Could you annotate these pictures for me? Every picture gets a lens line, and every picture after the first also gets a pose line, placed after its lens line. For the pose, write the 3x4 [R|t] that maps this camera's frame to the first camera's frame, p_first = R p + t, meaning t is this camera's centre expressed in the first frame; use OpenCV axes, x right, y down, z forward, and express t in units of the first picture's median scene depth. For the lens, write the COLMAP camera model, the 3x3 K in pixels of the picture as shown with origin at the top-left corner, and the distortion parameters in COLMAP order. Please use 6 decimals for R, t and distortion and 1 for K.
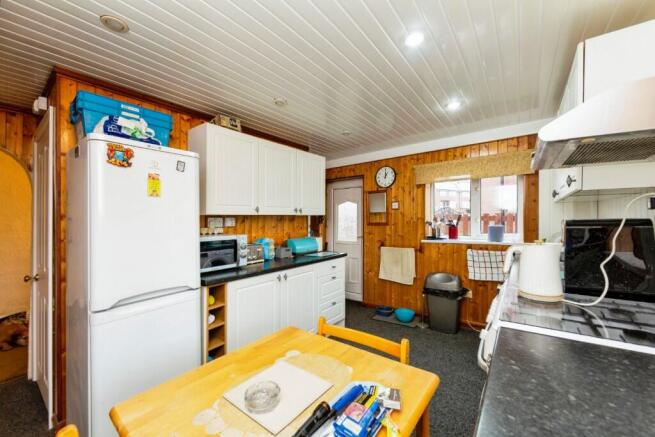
lens RADIAL K [[258.6, 0, 327.2], [0, 258.6, 218.7], [0, 0, 1]] dist [-0.001031, 0.000235]
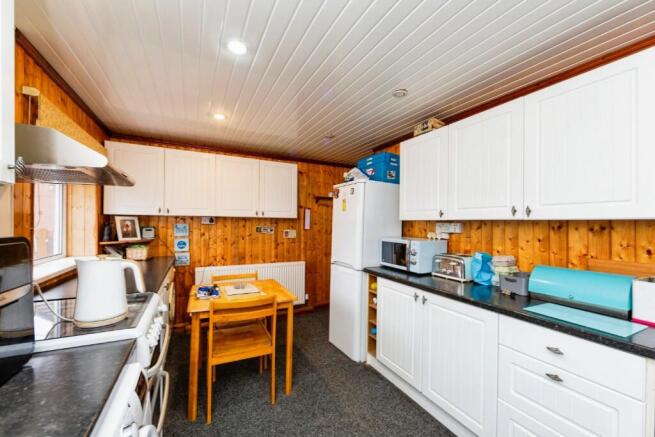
lens RADIAL K [[258.6, 0, 326.4], [0, 258.6, 220.8], [0, 0, 1]] dist [-0.001031, 0.000235]
pose [[-0.432356, 0.000498, -0.901703, 0.670574], [-0.003551, 0.999991, 0.002255, -0.014426], [0.901696, 0.004177, -0.432350, 1.074722]]
